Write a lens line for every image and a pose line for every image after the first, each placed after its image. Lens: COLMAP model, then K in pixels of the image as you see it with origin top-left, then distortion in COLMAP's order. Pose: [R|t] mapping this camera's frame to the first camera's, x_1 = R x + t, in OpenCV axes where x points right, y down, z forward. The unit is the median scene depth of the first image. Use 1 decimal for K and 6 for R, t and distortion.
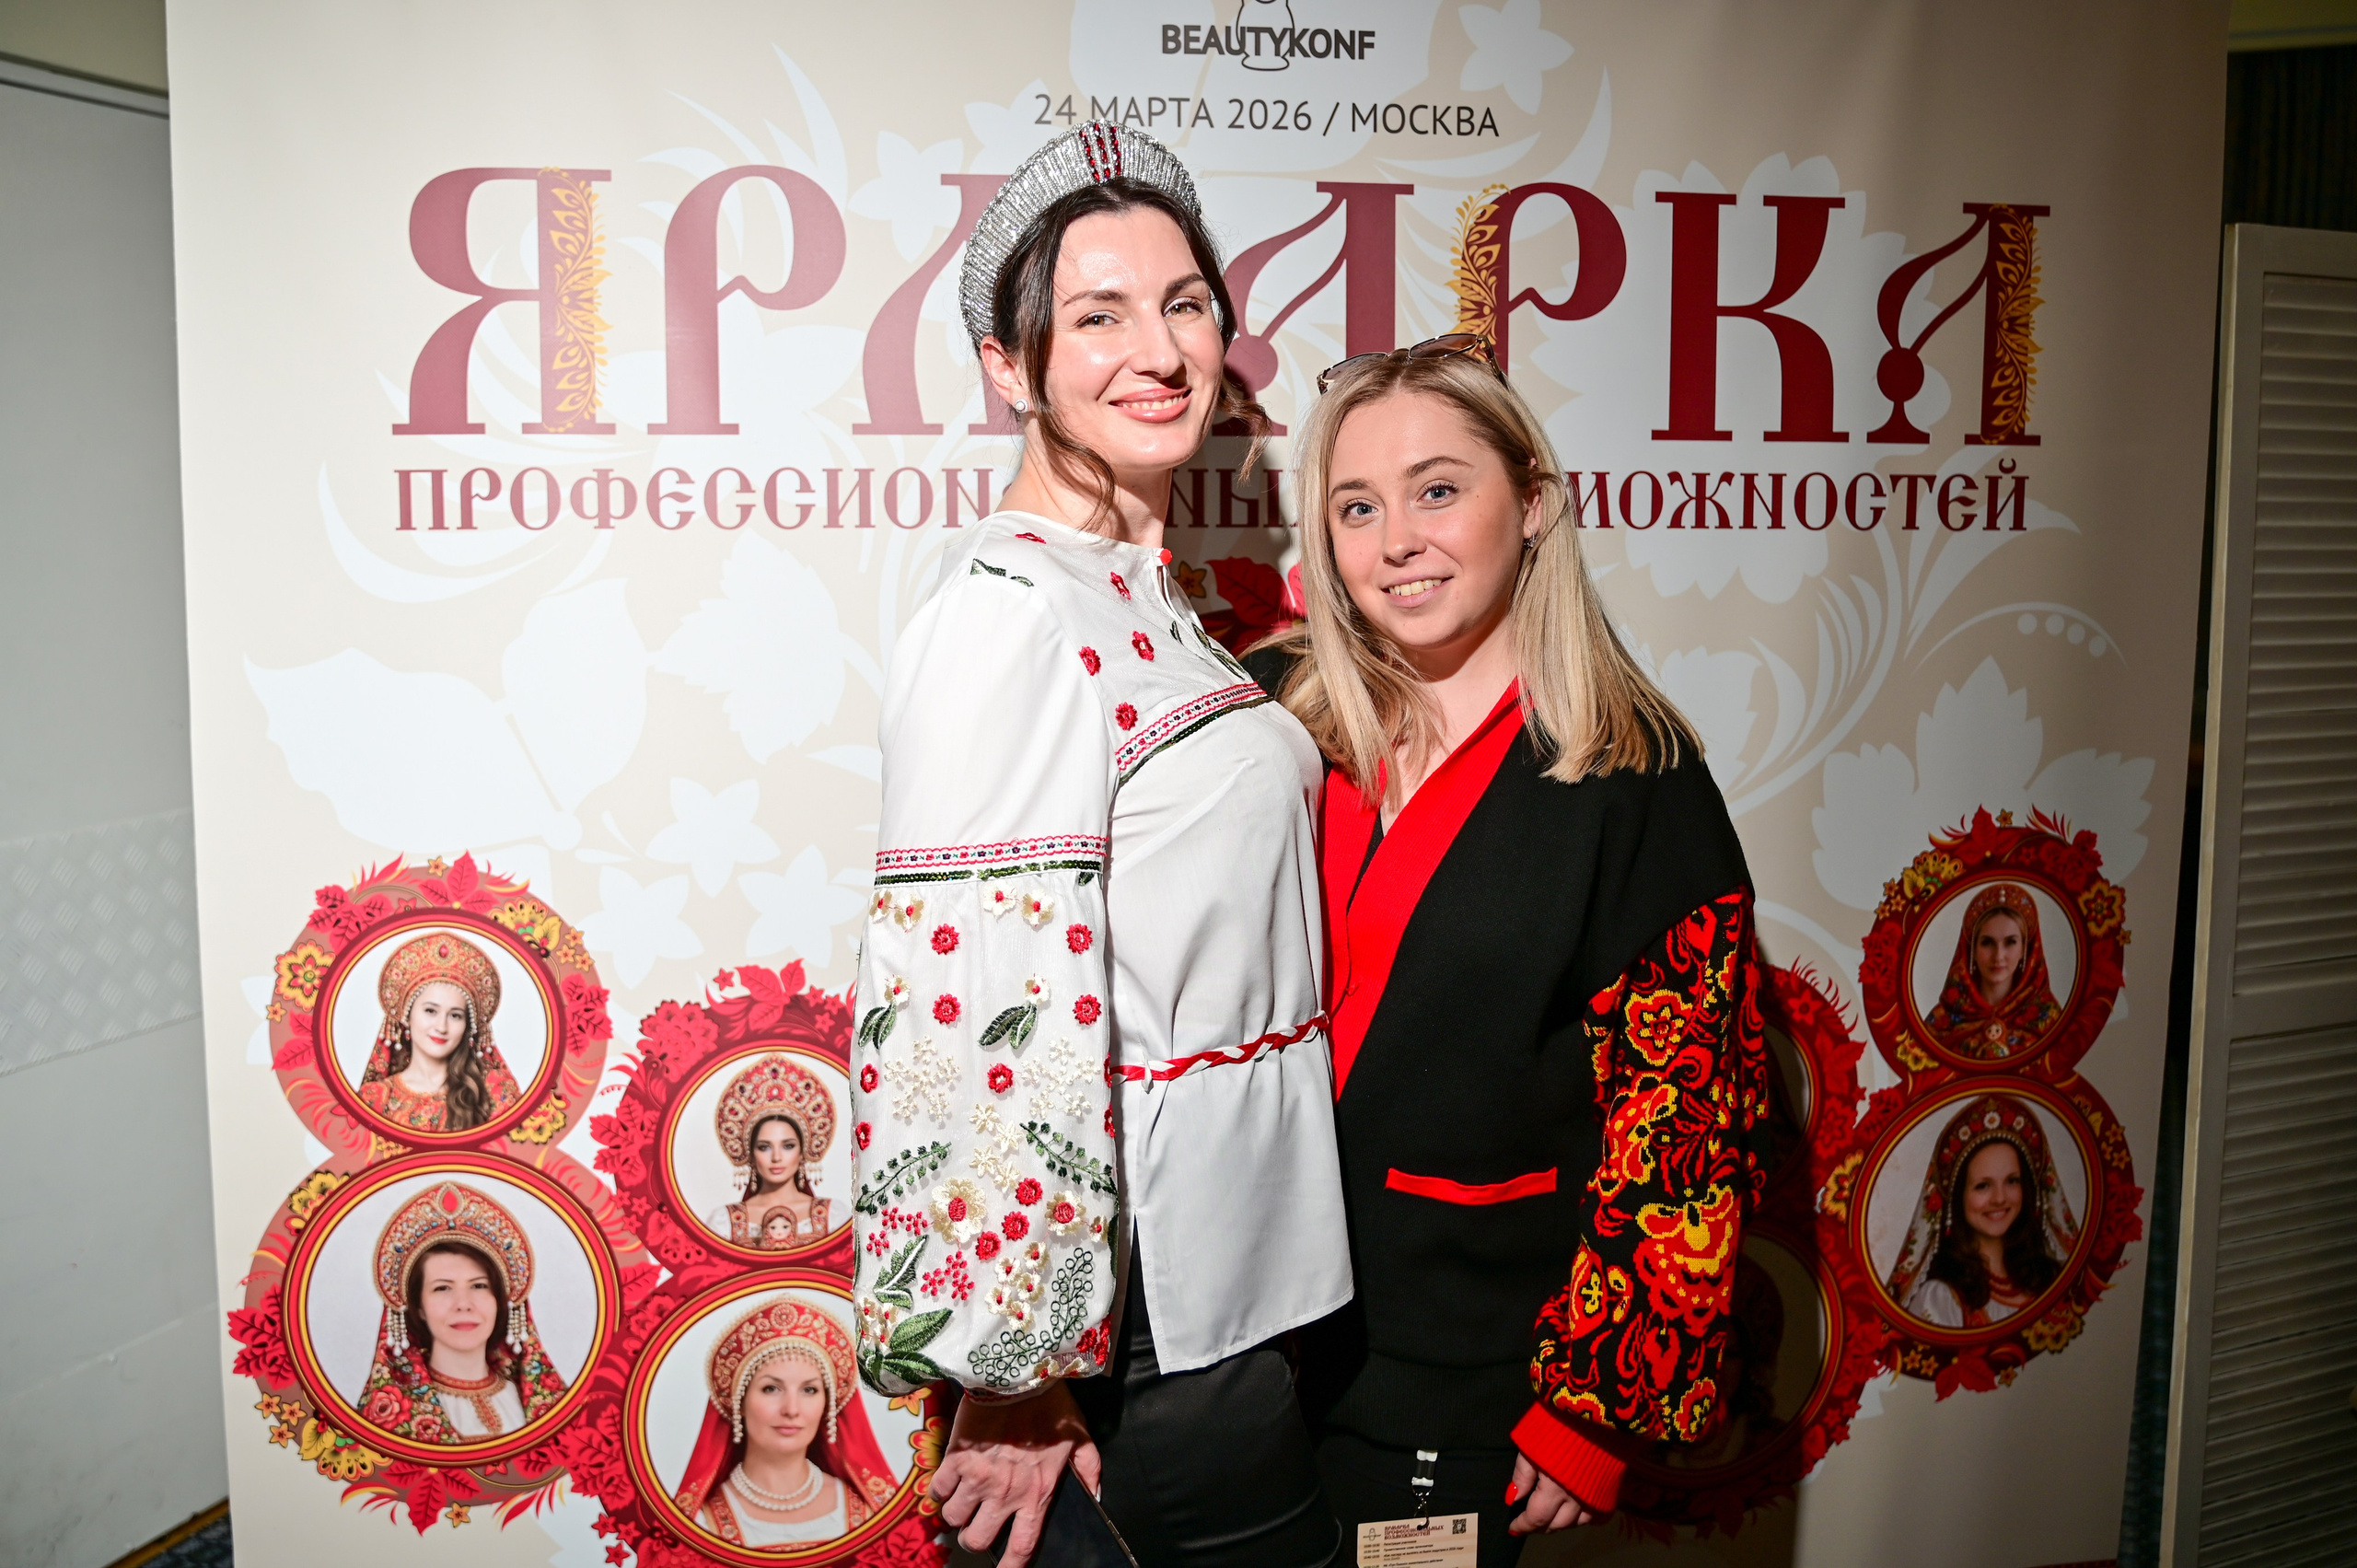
lens RADIAL K [[1912.0, 0, 1159.4], [0, 1912.0, 767.0], [0, 0, 1]] dist [-0.100369, 0.079685]
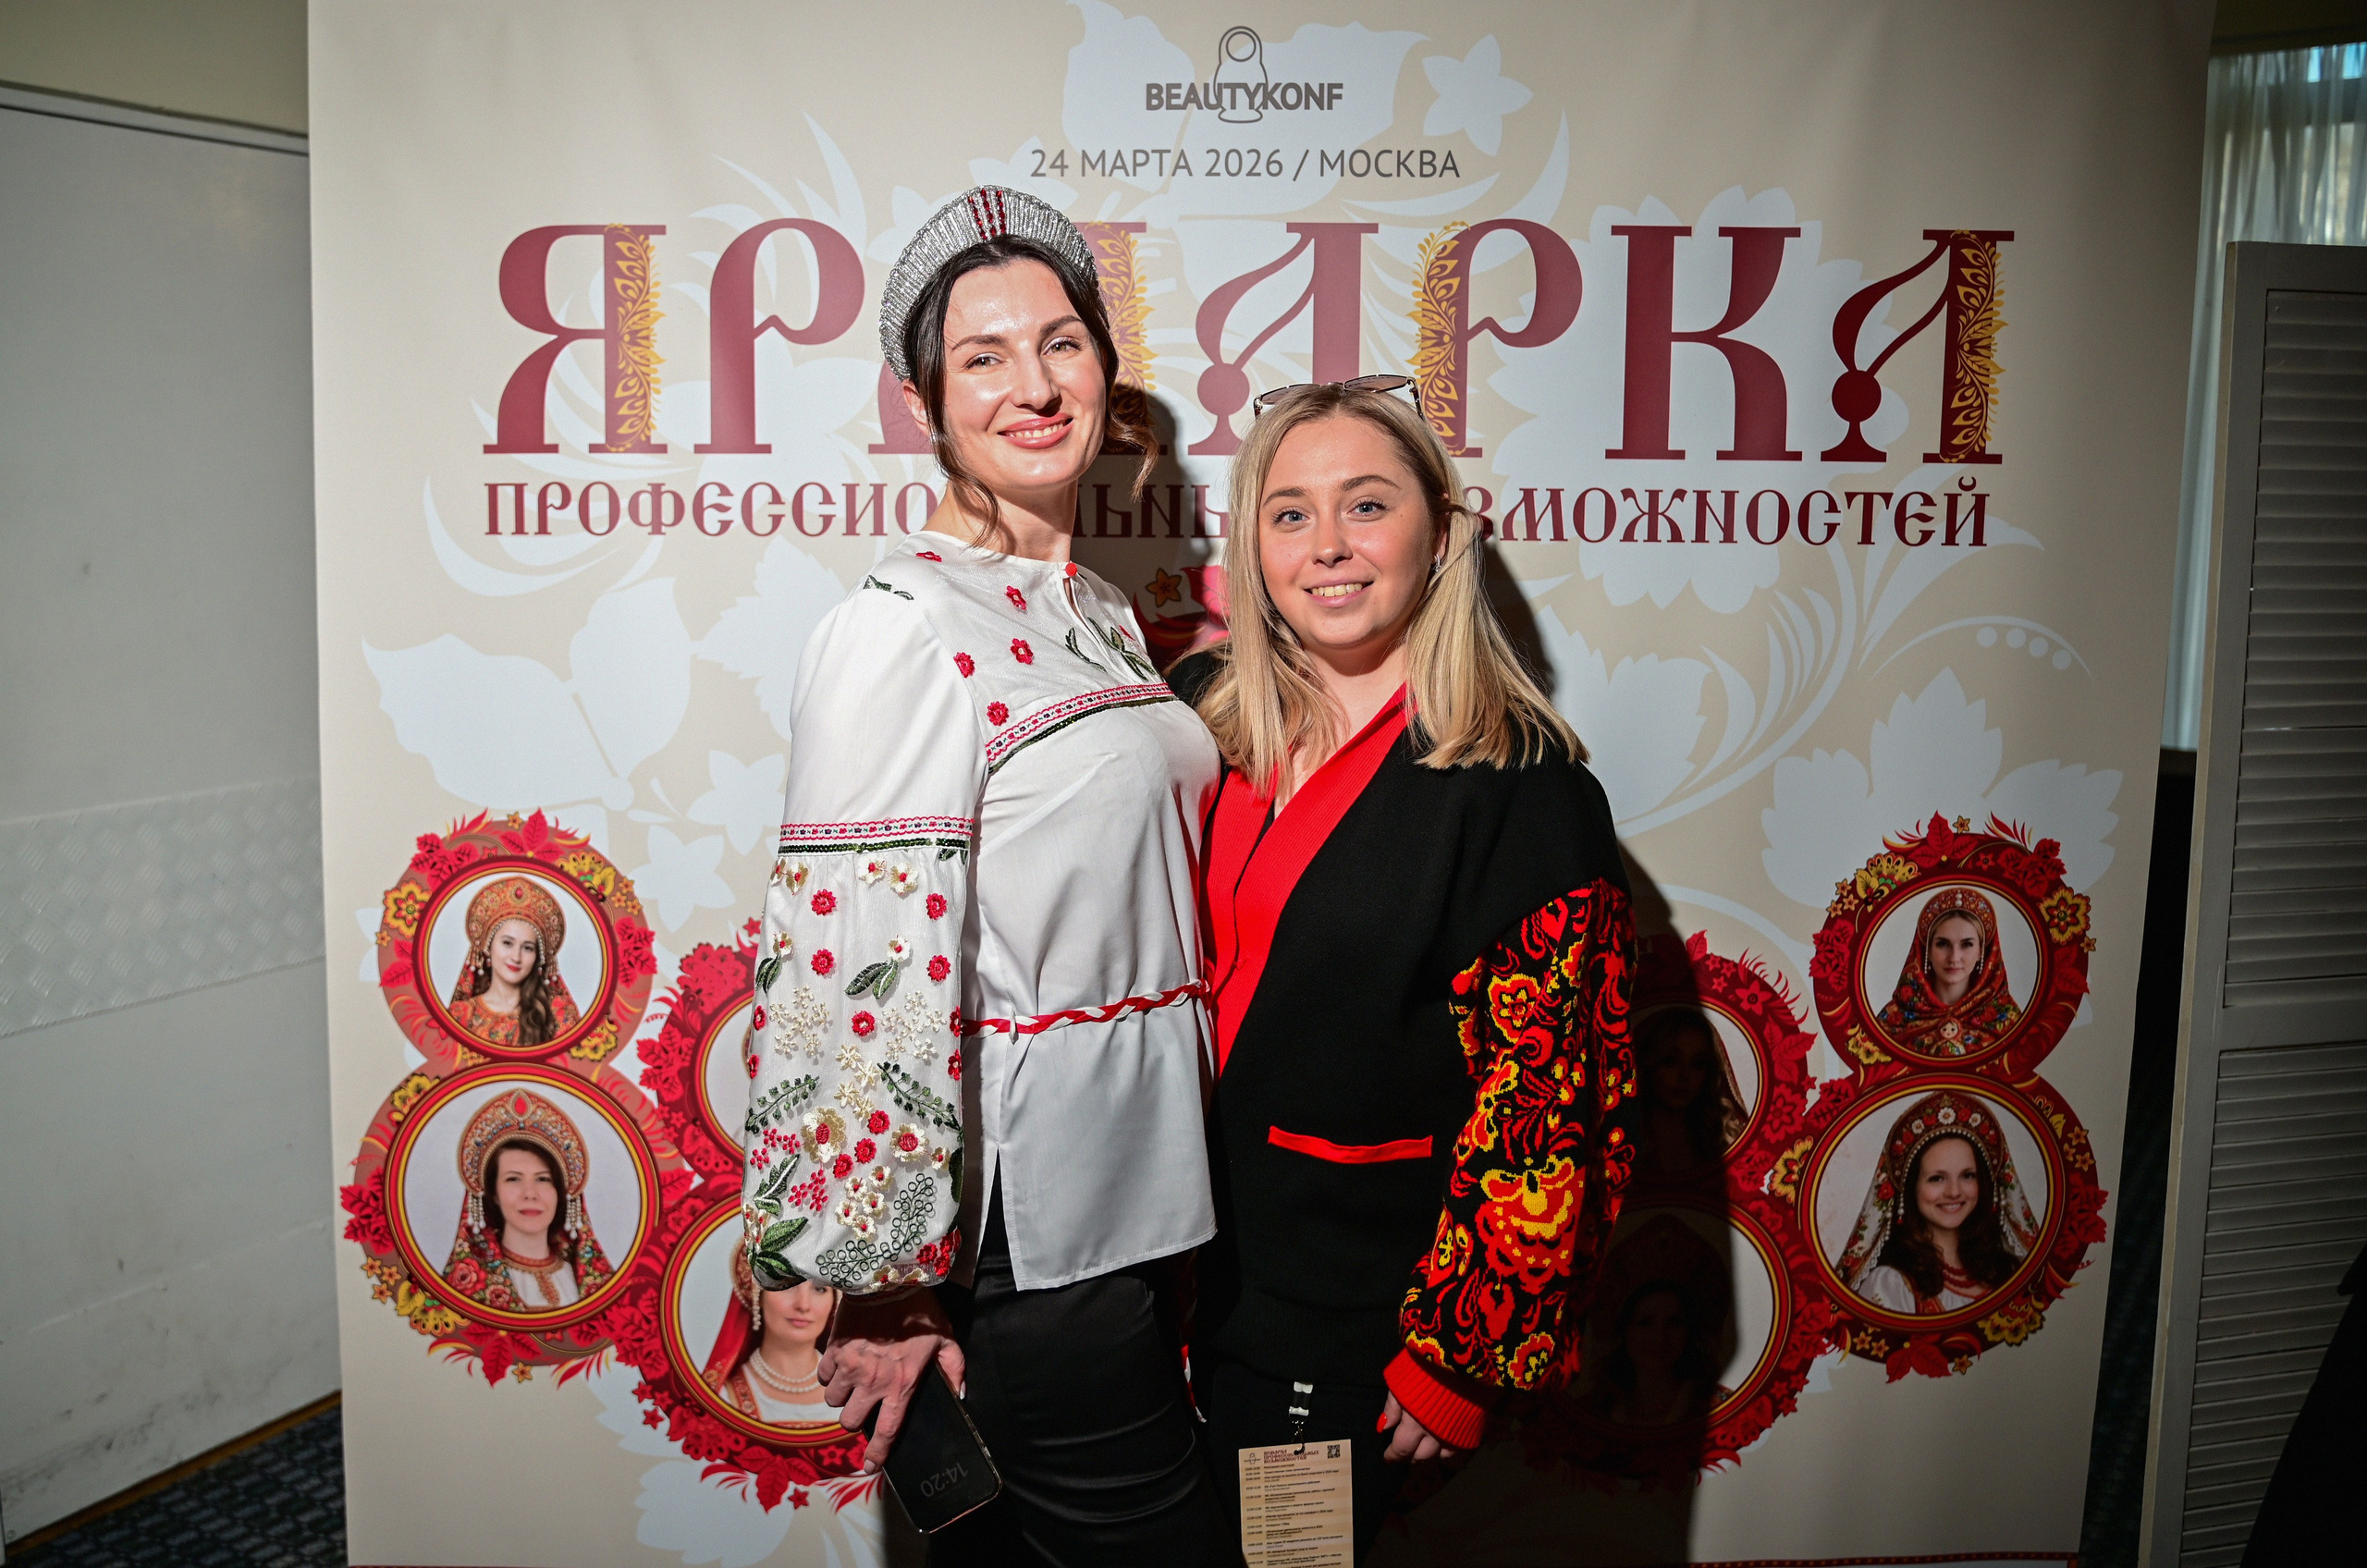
lens RADIAL K [[1820.5, 0, 1144.2], [0, 1820.5, 742.4], [0, 0, 1]] dist [-0.092859, 0.060221]
pose [[0.987154, 0.027336, -0.157414, 0.173335], [-0.026507, 0.999622, 0.007363, -0.014164], [0.157555, -0.003096, 0.987505, -0.045000]]
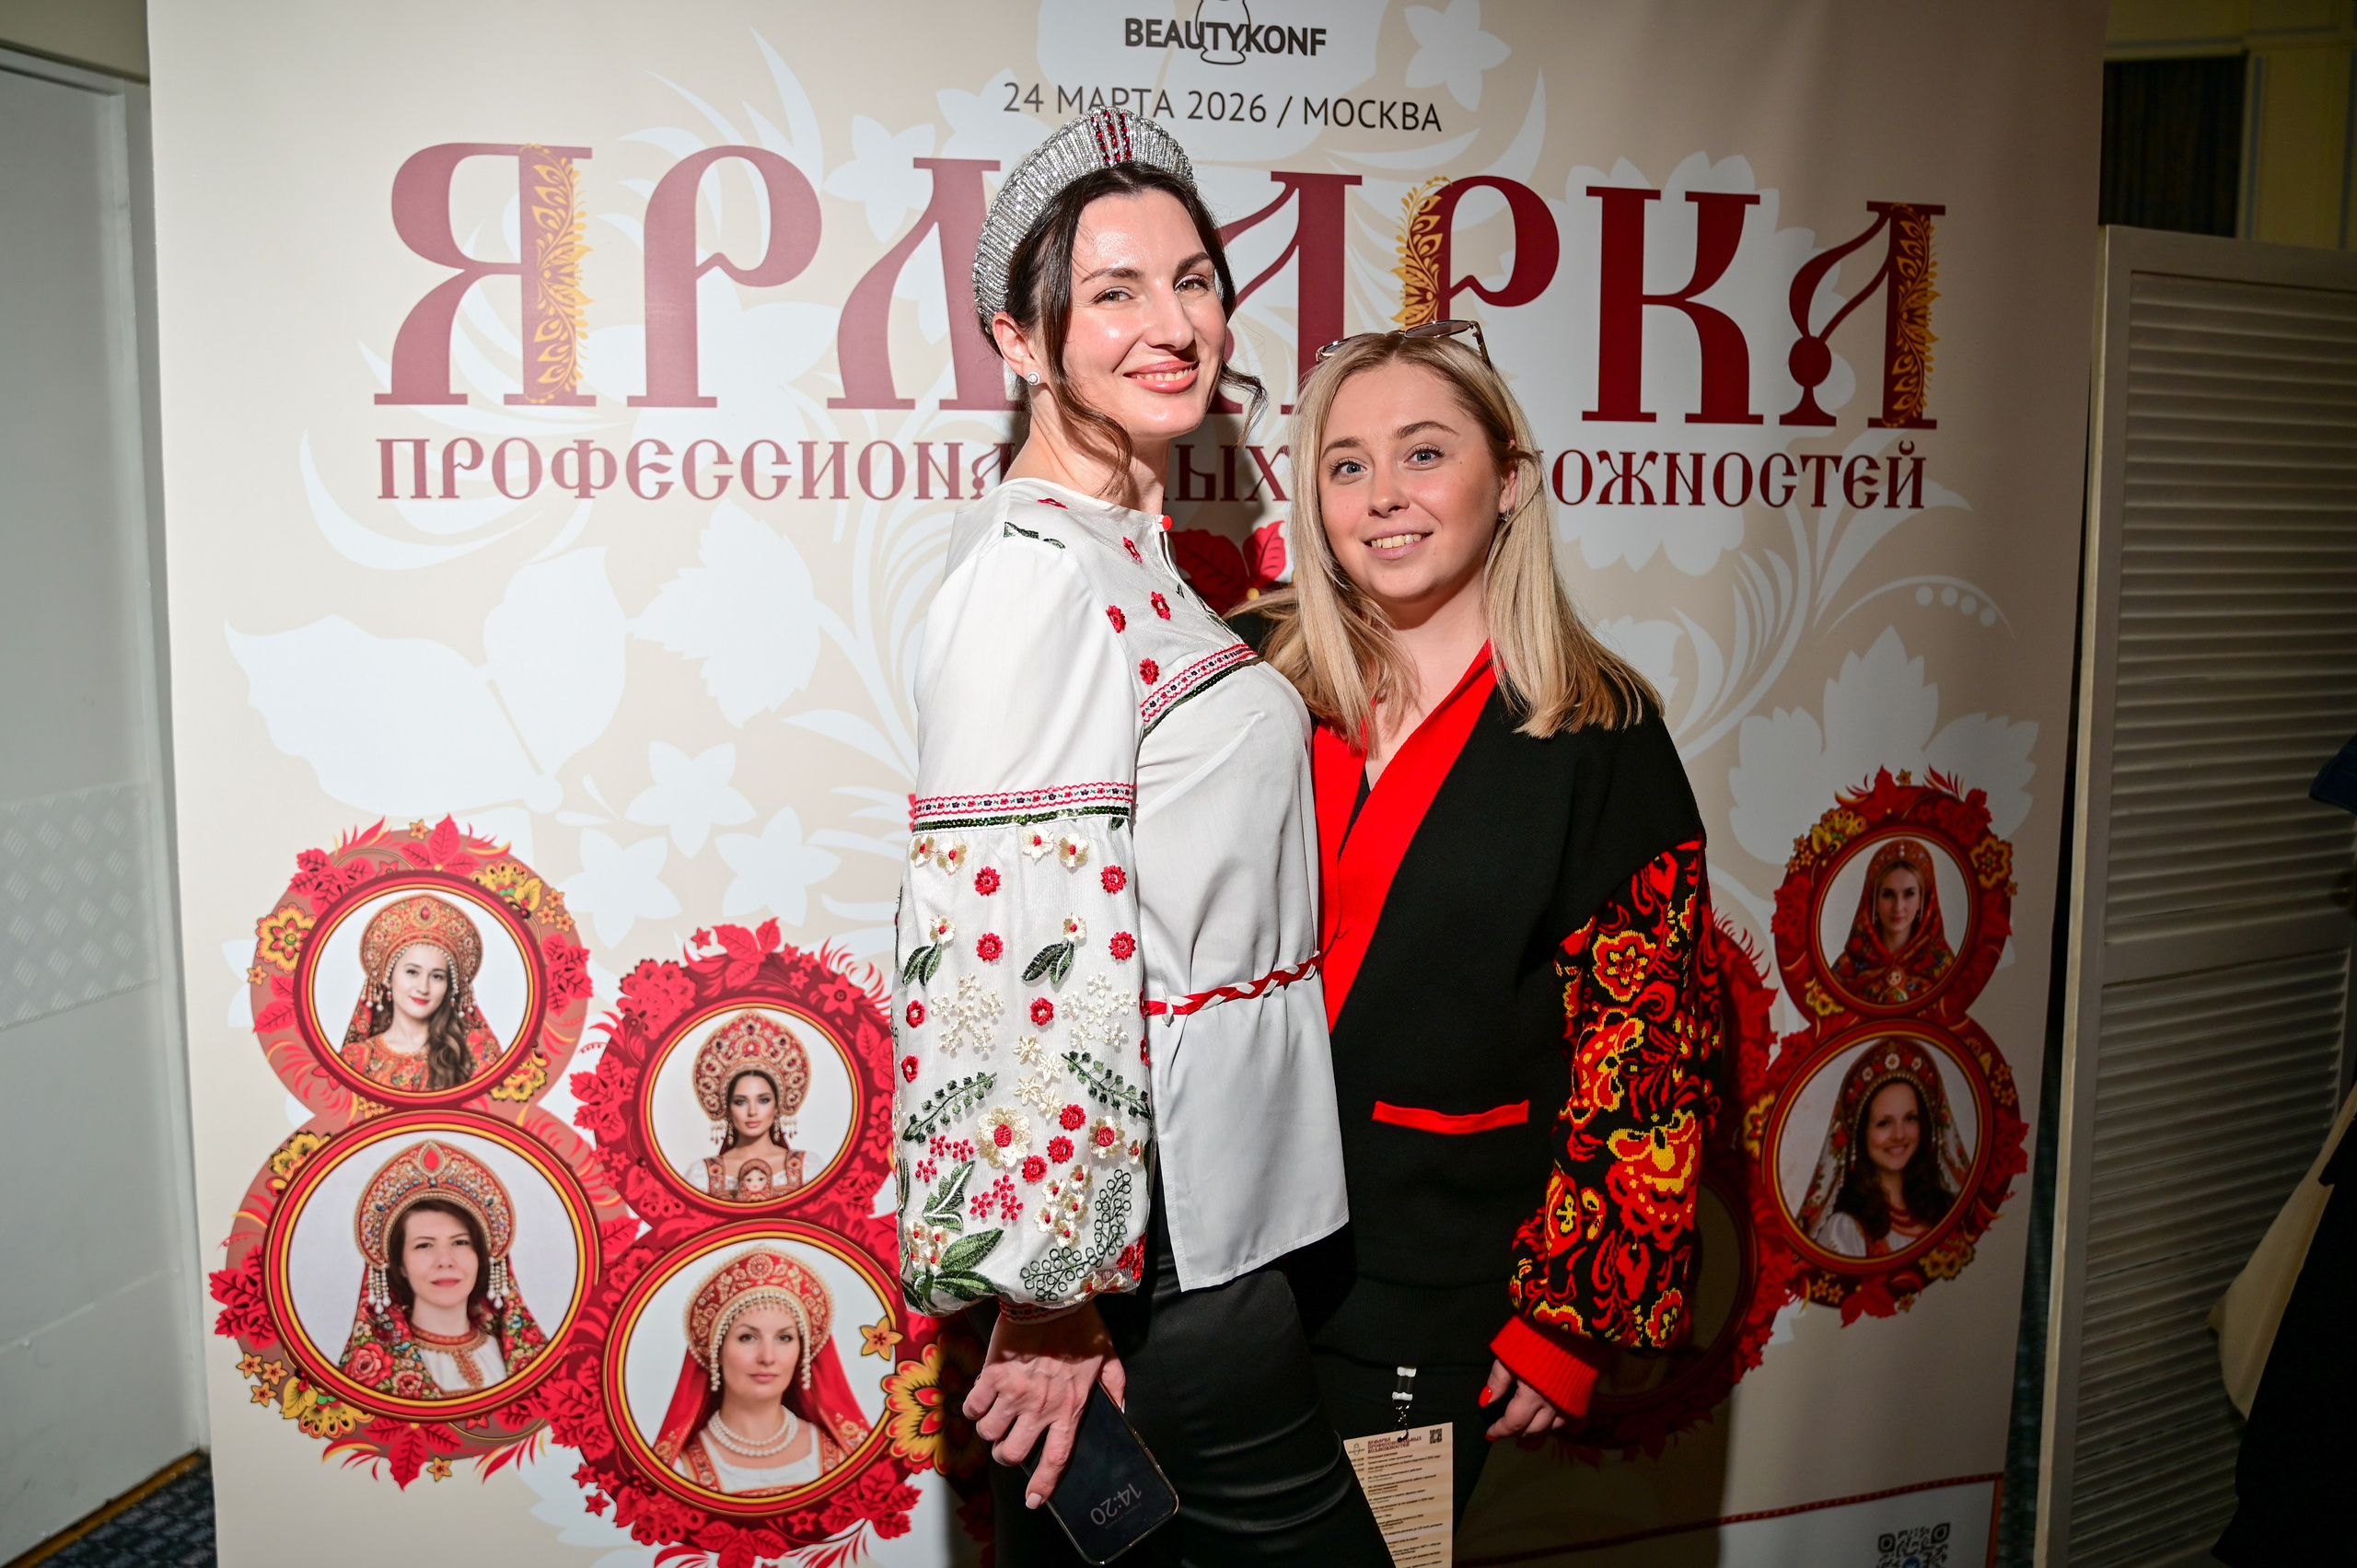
lens RADIAL K [[1912.0, 0, 1132.4], [0, 1912.0, 755.9], [0, 0, 1]] dist [-0.100369, 0.079685]
pose [[0.997469, -0.004228, 0.070984, -0.068835], [0.004165, 0.999991, 0.001046, 0.012932], [-0.070988, -0.000748, 0.997477, -0.040038]]
